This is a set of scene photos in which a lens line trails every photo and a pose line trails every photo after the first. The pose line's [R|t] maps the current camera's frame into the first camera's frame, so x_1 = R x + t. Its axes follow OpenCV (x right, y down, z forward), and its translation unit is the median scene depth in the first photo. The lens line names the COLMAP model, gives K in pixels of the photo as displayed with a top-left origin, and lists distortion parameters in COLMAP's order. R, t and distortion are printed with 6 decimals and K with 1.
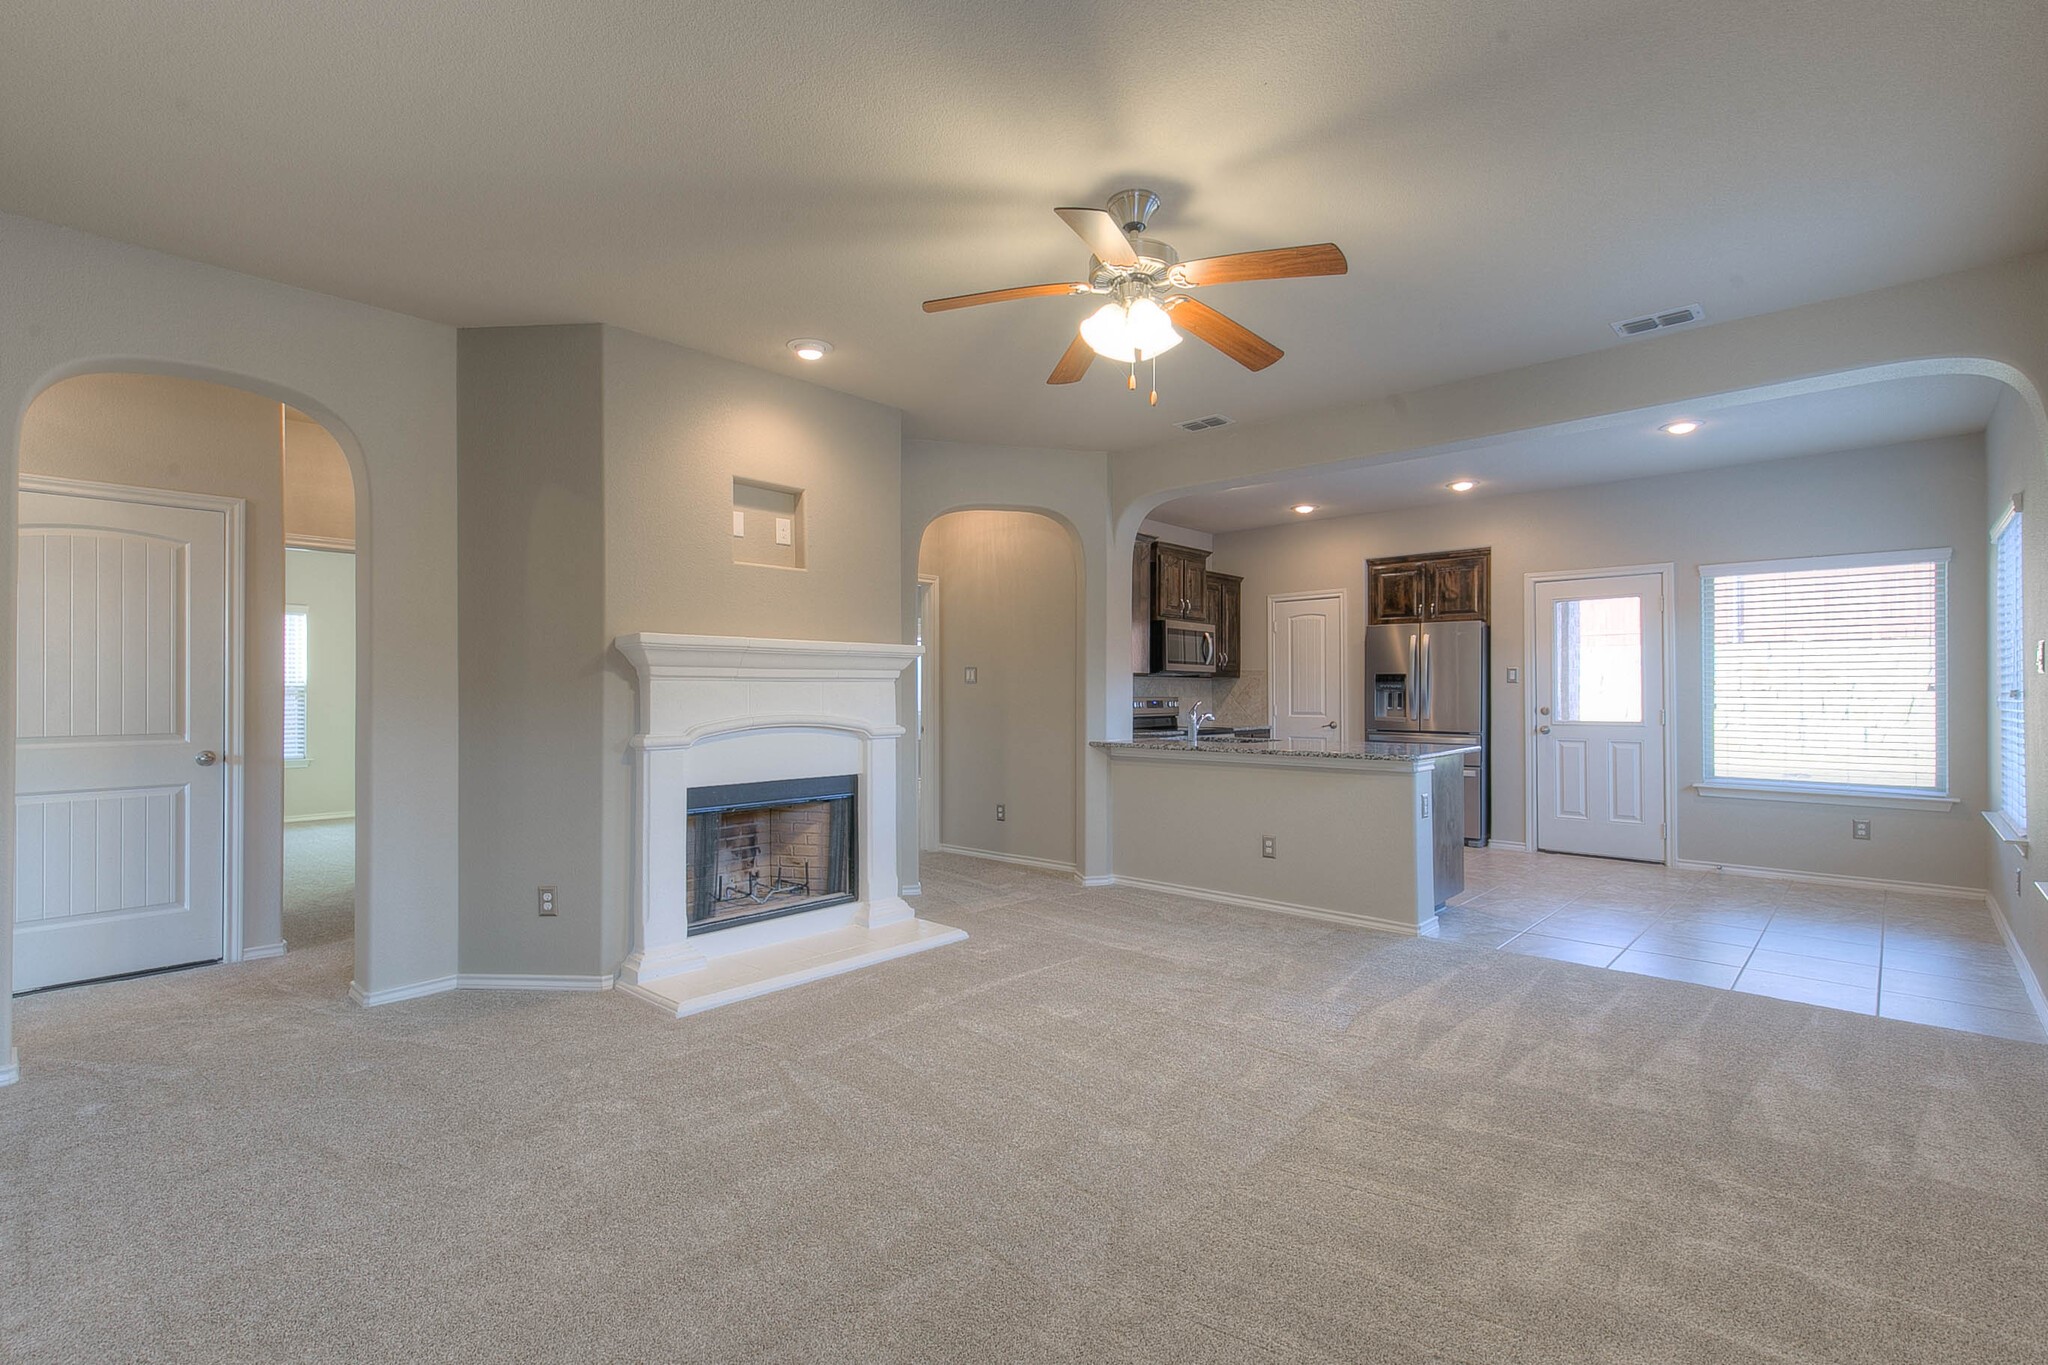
lens RADIAL K [[925.6, 0, 1036.2], [0, 925.6, 680.1], [0, 0, 1]] dist [0.011444, -0.003449]
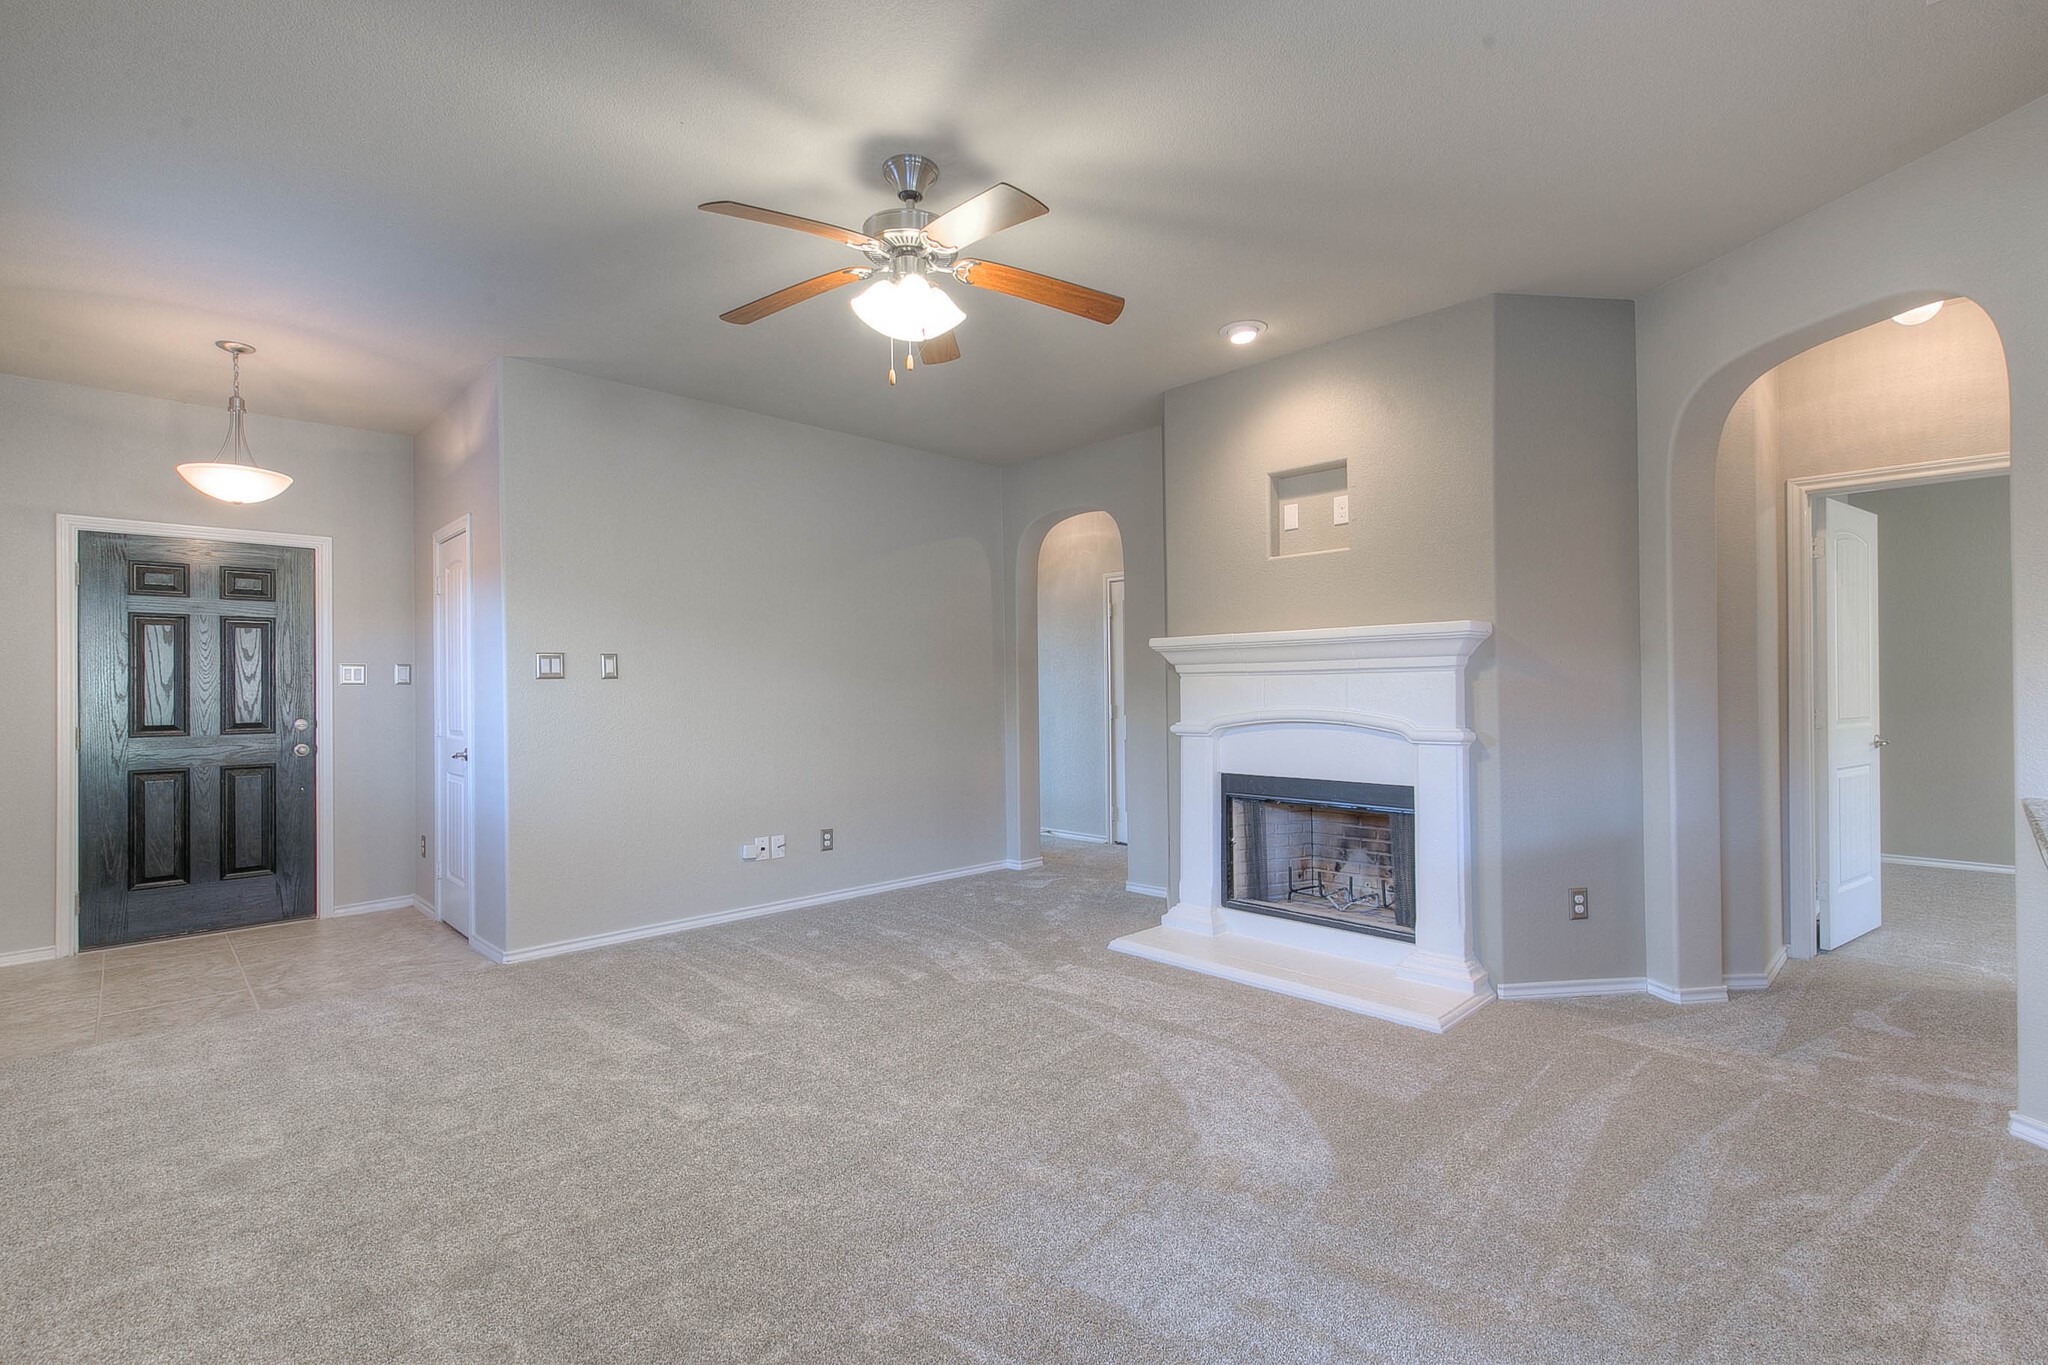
lens RADIAL K [[925.6, 0, 1023.5], [0, 925.6, 682.8], [0, 0, 1]] dist [0.011444, -0.003449]
pose [[-0.062860, -0.005135, -0.998009, 0.407242], [0.021501, 0.999748, -0.006498, 0.005985], [0.997791, -0.021866, -0.062734, 0.457052]]
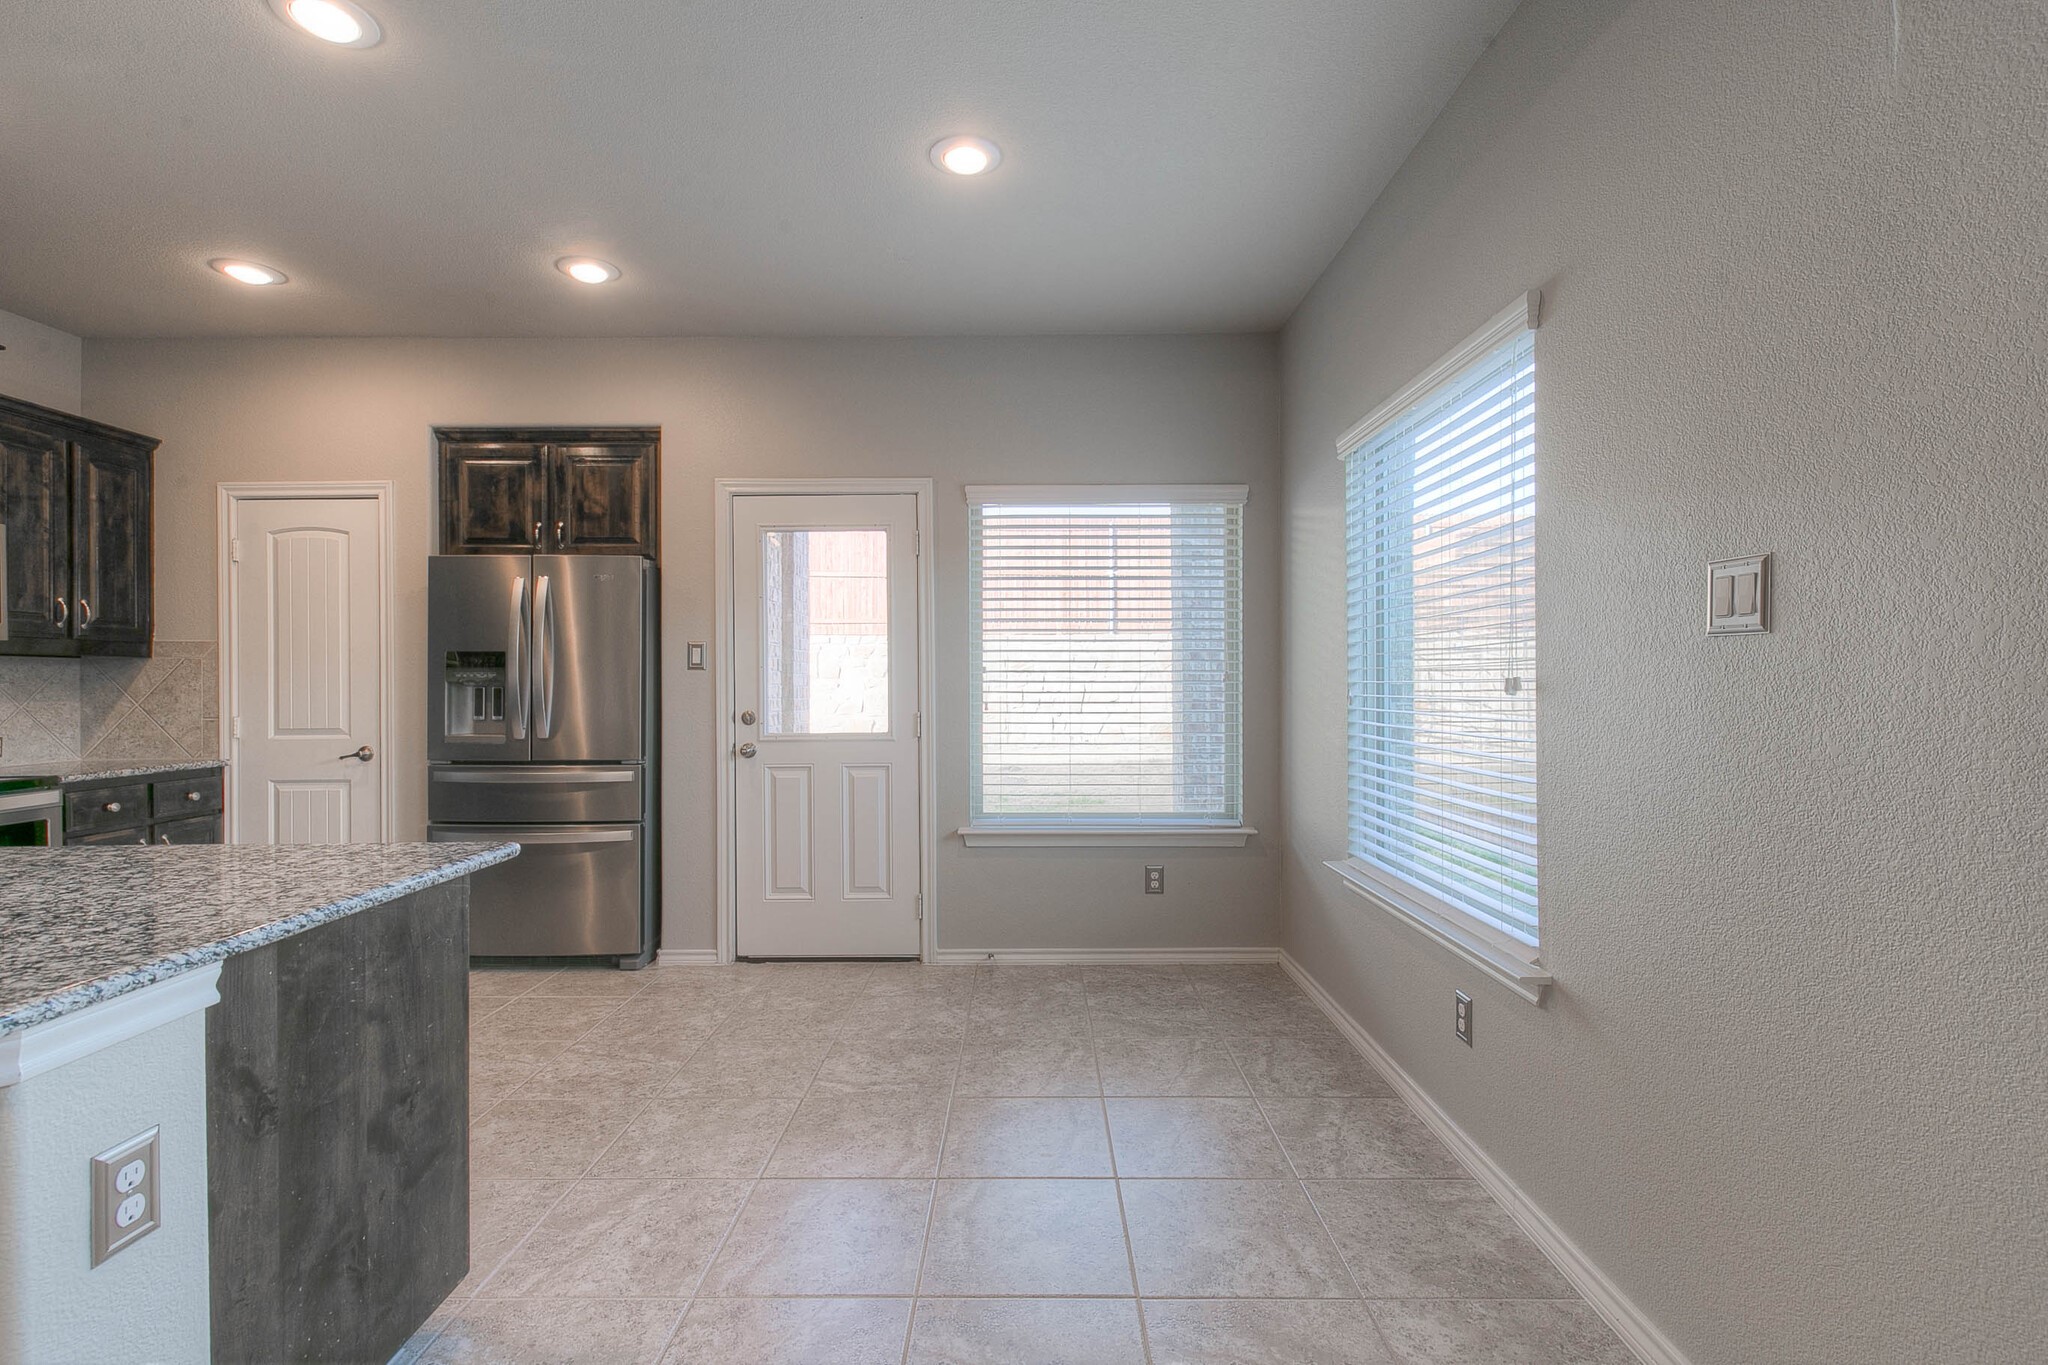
lens RADIAL K [[925.6, 0, 1022.7], [0, 925.6, 683.4], [0, 0, 1]] dist [0.011444, -0.003449]
pose [[0.738848, -0.004324, 0.673858, 0.274077], [-0.003232, 0.999945, 0.009960, 0.005134], [-0.673865, -0.009537, 0.738793, 0.440425]]
